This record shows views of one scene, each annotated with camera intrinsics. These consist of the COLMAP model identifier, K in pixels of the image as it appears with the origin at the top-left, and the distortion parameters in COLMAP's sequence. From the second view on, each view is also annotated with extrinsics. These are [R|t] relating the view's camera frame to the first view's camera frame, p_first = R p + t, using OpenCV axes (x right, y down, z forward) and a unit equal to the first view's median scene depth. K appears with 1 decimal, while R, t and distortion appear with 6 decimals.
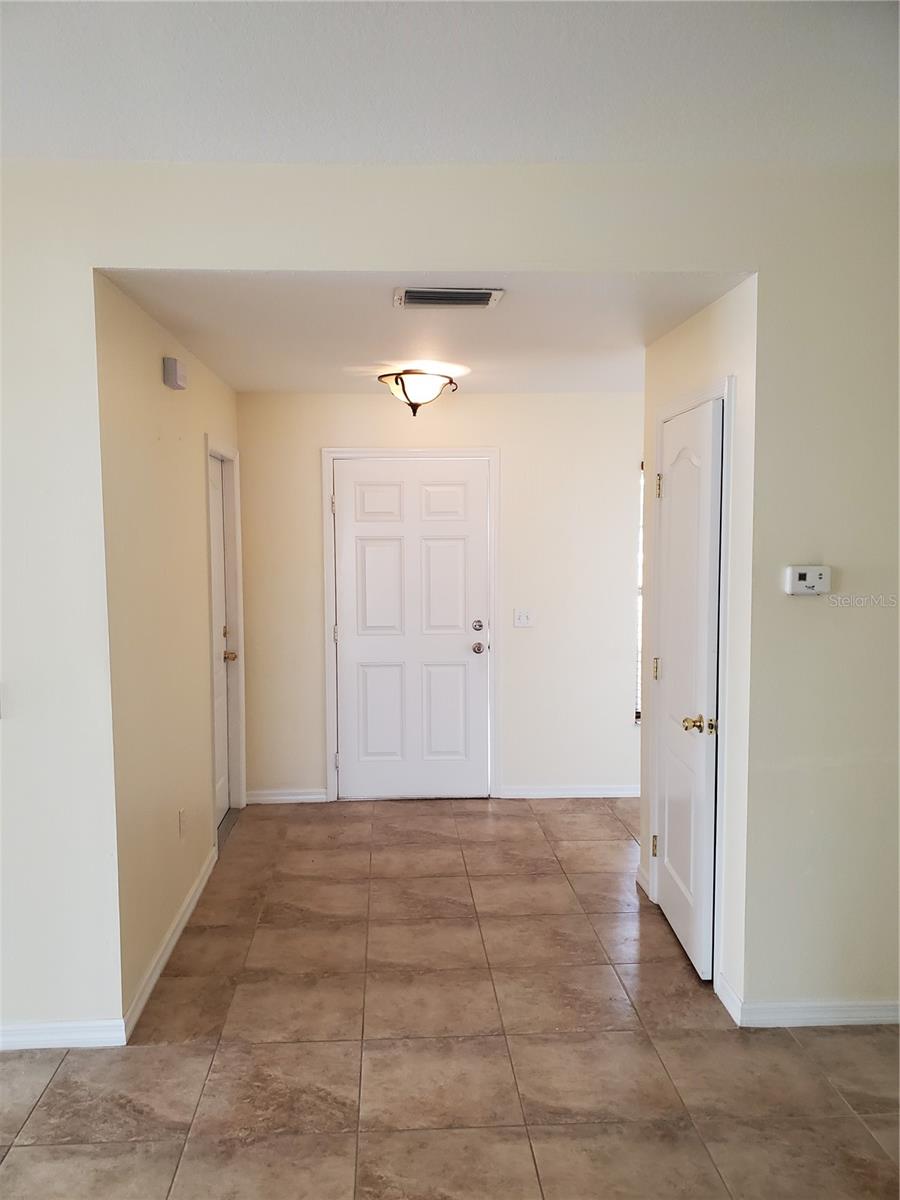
lens RADIAL K [[942.0, 0, 430.8], [0, 942.0, 617.4], [0, 0, 1]] dist [0.025051, -0.002684]
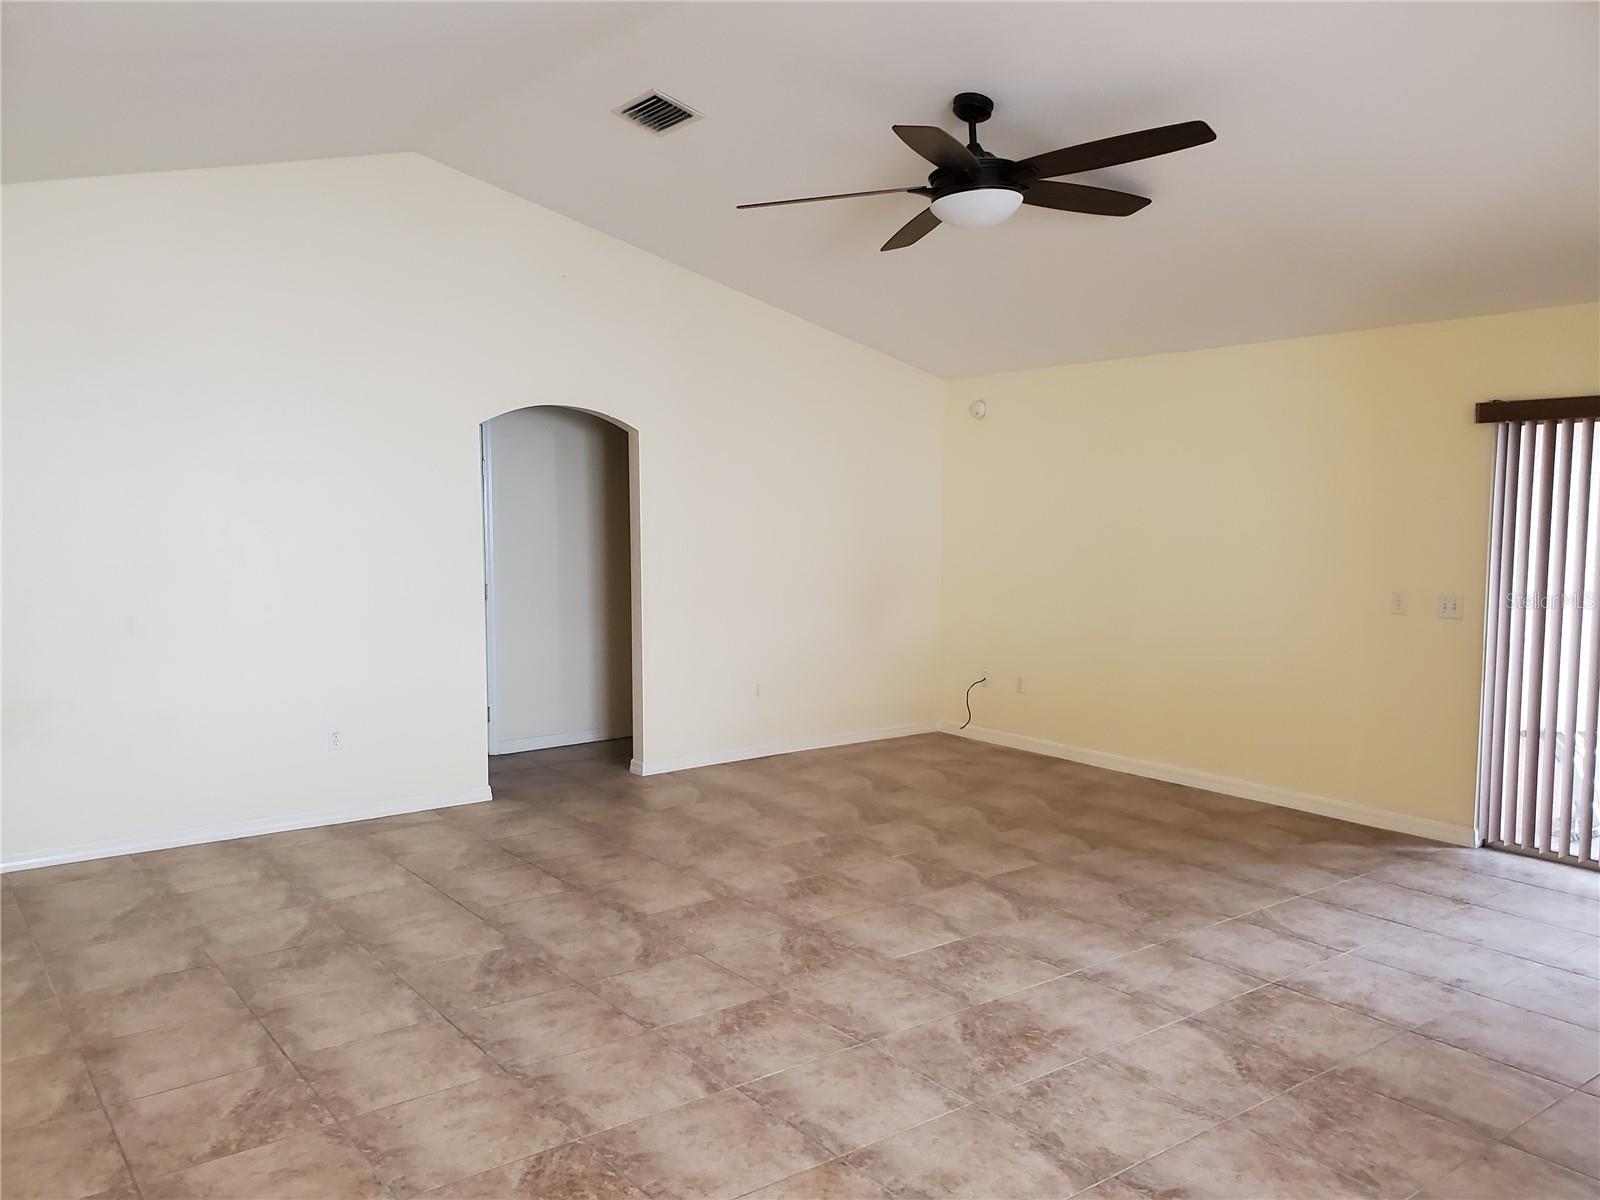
lens RADIAL K [[1256.0, 0, 801.6], [0, 1256.0, 604.8], [0, 0, 1]] dist [0.025051, -0.002684]
pose [[-0.568720, -0.059815, 0.820354, -1.000394], [0.083114, 0.988069, 0.129664, -0.057387], [-0.818322, 0.141925, -0.556962, 0.802284]]
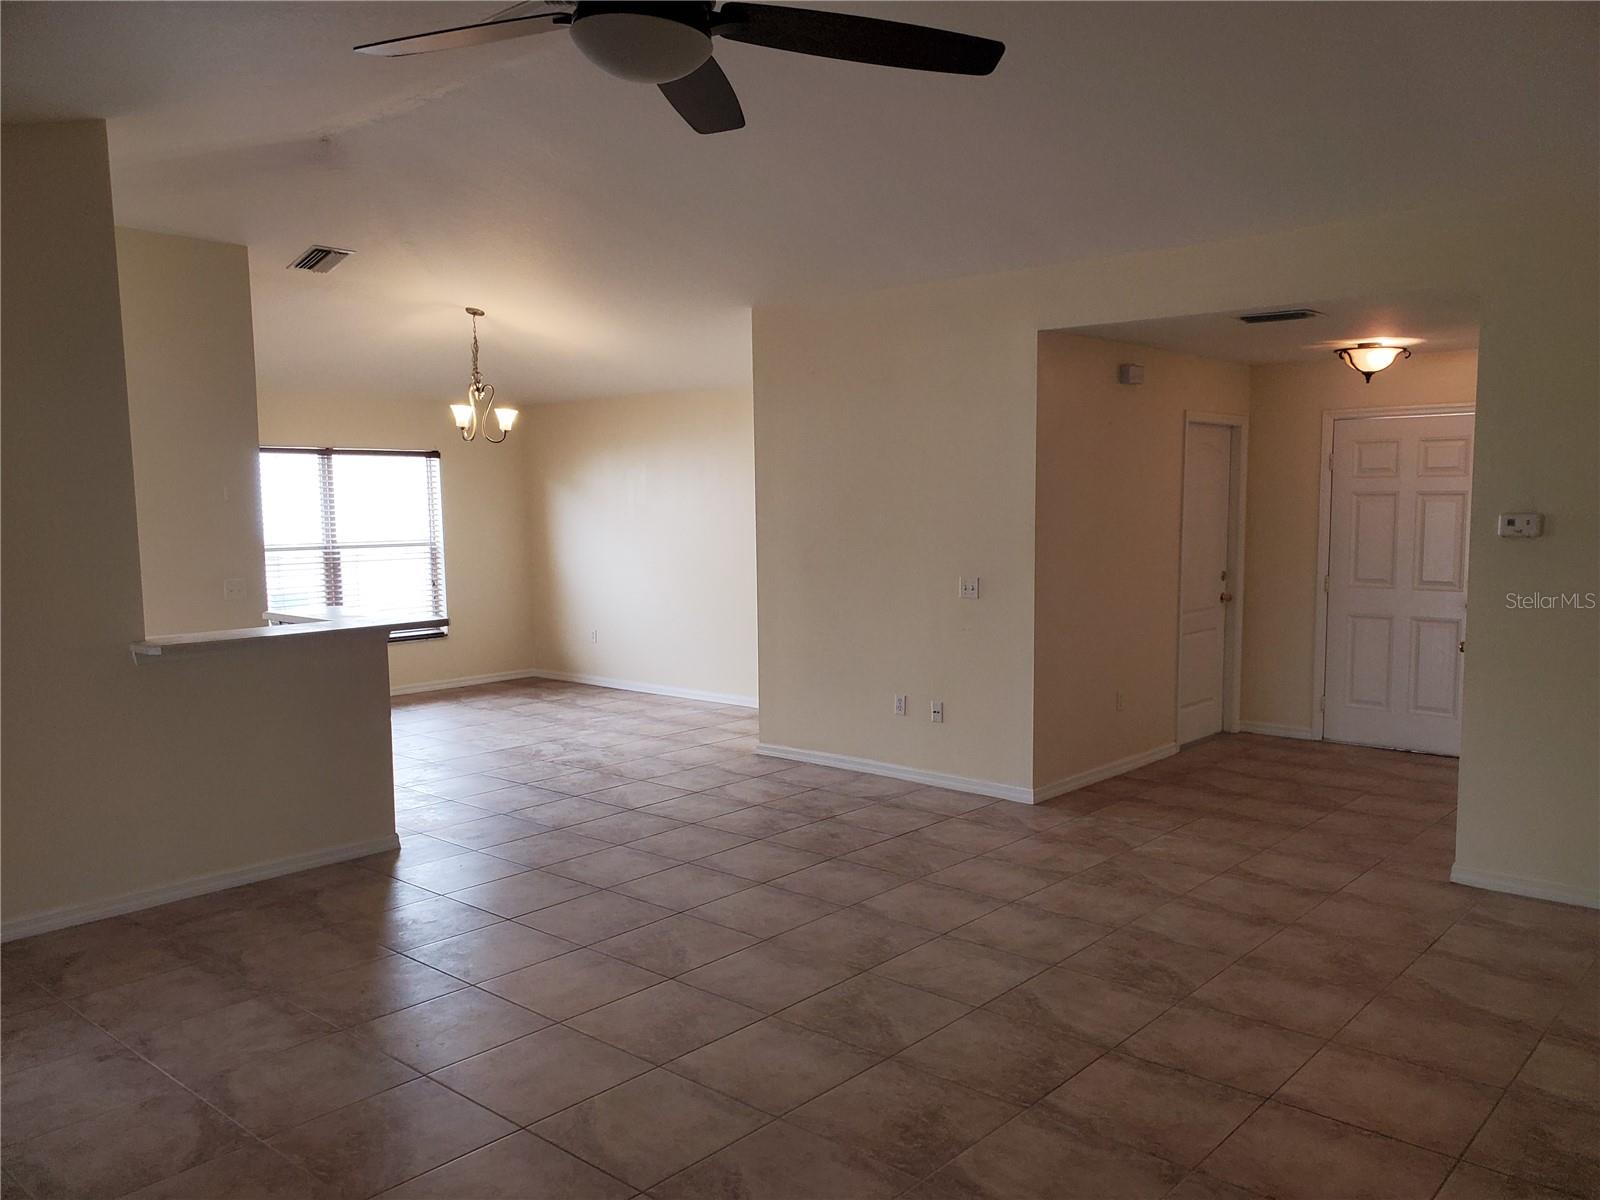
lens RADIAL K [[1256.0, 0, 838.6], [0, 1256.0, 629.1], [0, 0, 1]] dist [0.025051, -0.002684]
pose [[0.736611, 0.074897, -0.672157, 0.746753], [-0.062687, 0.997132, 0.042411, 0.070377], [0.673405, 0.010895, 0.739193, -0.712678]]
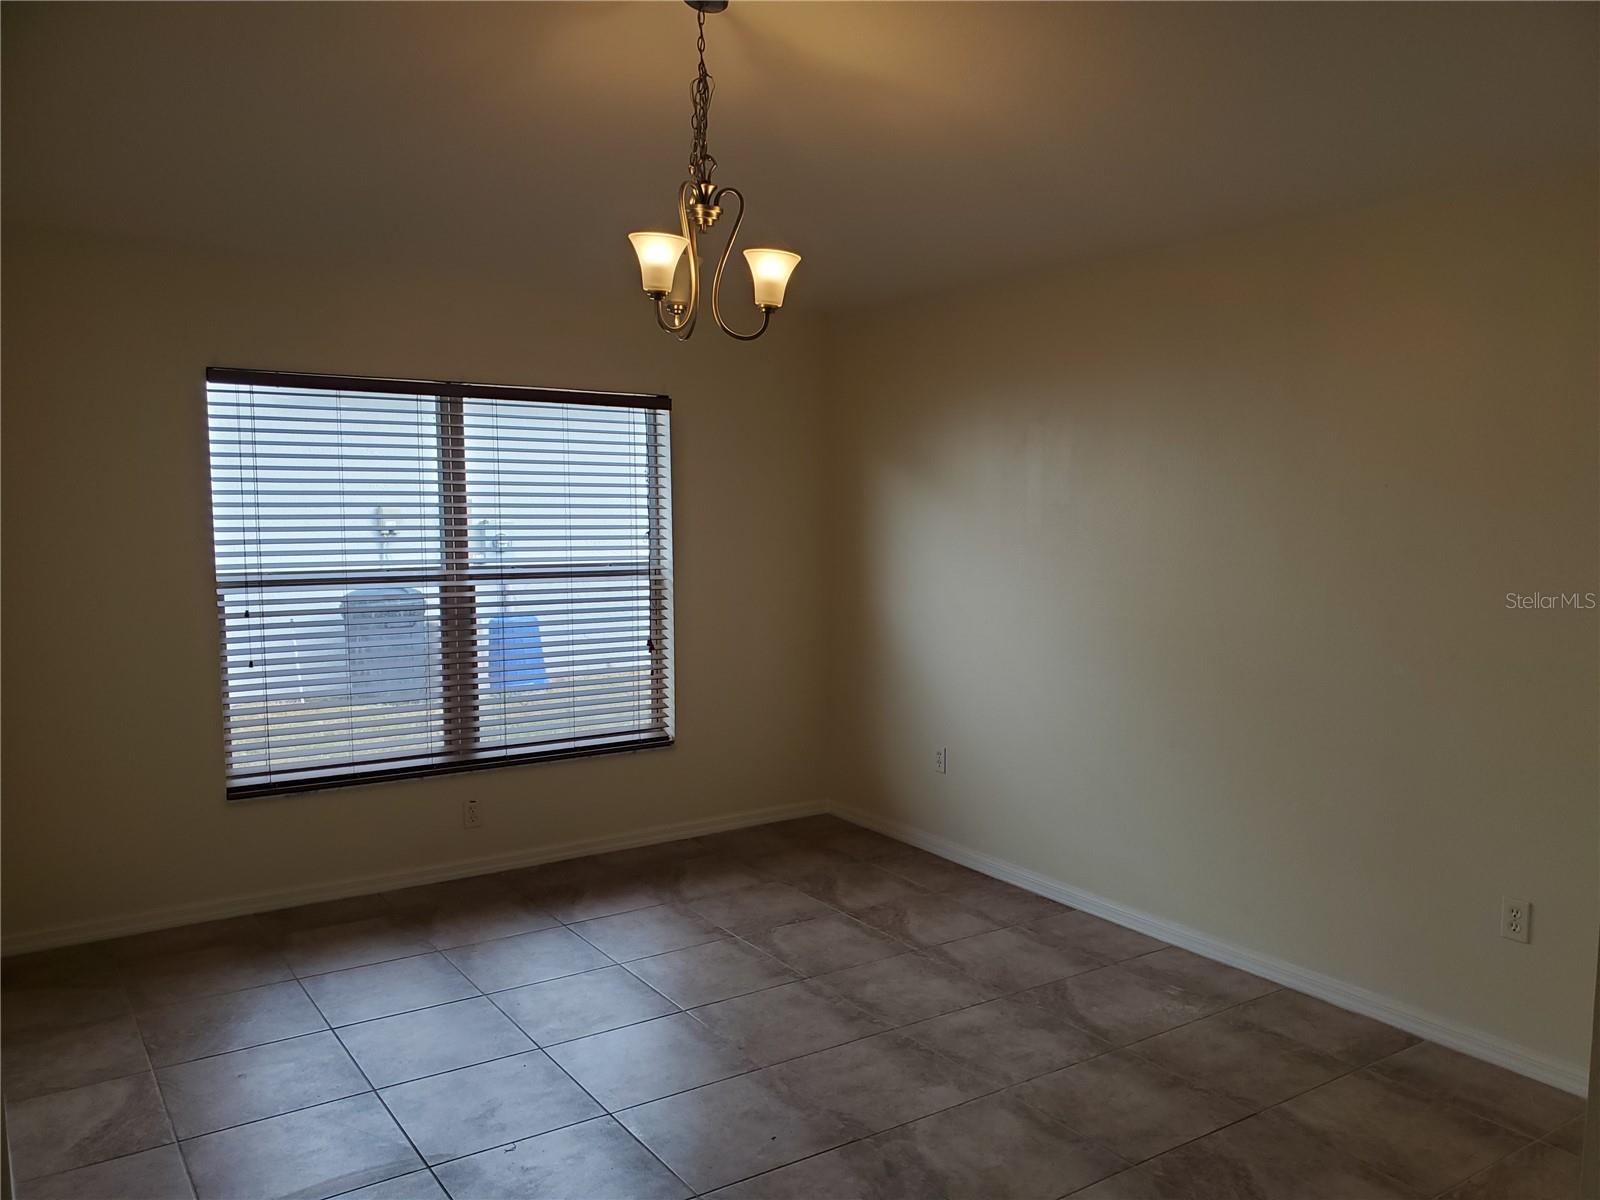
lens RADIAL K [[1256.0, 0, 824.8], [0, 1256.0, 630.0], [0, 0, 1]] dist [0.025051, -0.002684]
pose [[0.537250, 0.101095, -0.837342, -0.558667], [-0.091733, 0.993905, 0.061140, 0.011409], [0.838420, 0.043964, 0.543249, 0.184952]]
